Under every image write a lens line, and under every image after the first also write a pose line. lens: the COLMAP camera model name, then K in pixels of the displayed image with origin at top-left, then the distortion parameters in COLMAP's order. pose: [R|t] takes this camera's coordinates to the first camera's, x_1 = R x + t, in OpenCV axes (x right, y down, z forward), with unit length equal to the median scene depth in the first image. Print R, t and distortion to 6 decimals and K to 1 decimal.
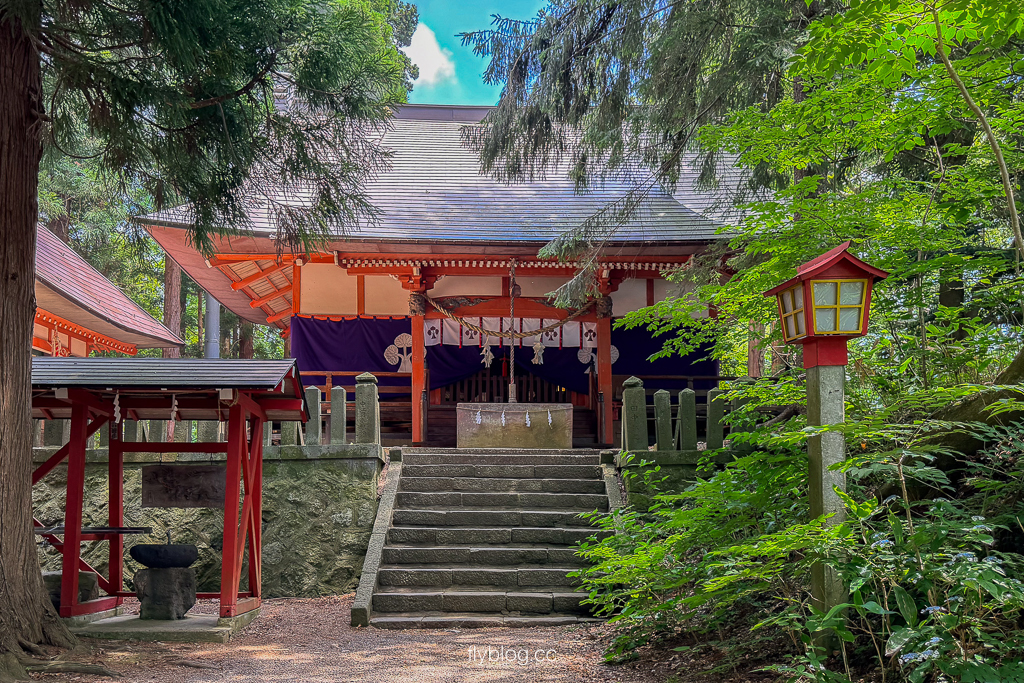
lens RADIAL K [[836.8, 0, 511.7], [0, 836.8, 343.6], [0, 0, 1]] dist [0.000565, 0.000021]
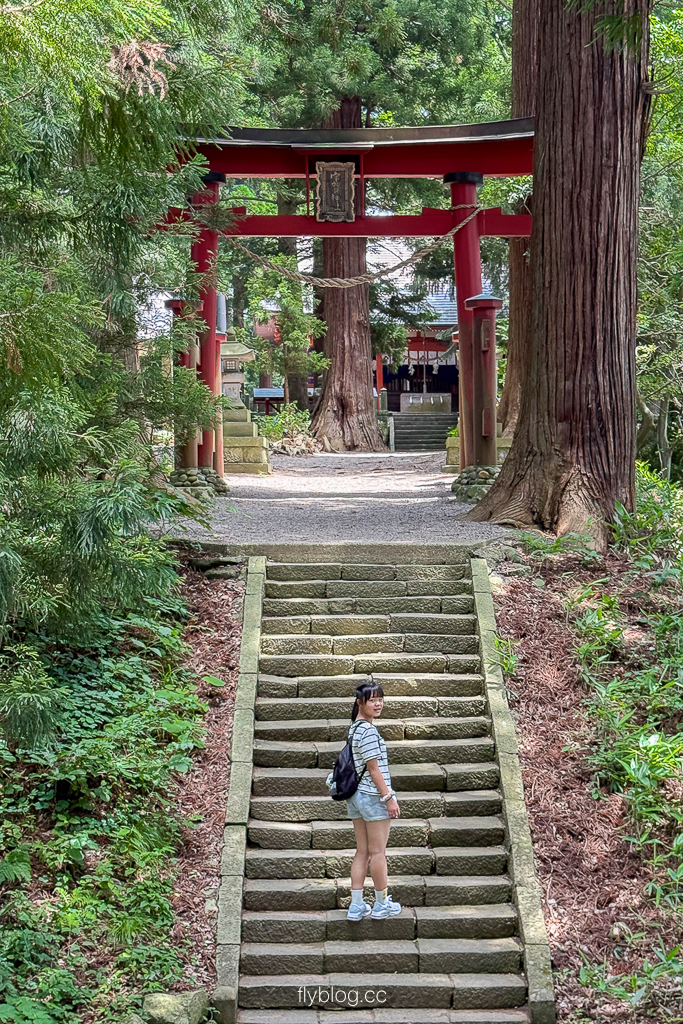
lens RADIAL K [[1409.9, 0, 342.9], [0, 1409.9, 511.9], [0, 0, 1]] dist [-0.007659, 0.000000]
pose [[0.999639, -0.007872, -0.025671, -0.116358], [0.012508, 0.982512, 0.185778, -0.302293], [0.023760, -0.186032, 0.982256, -2.622806]]
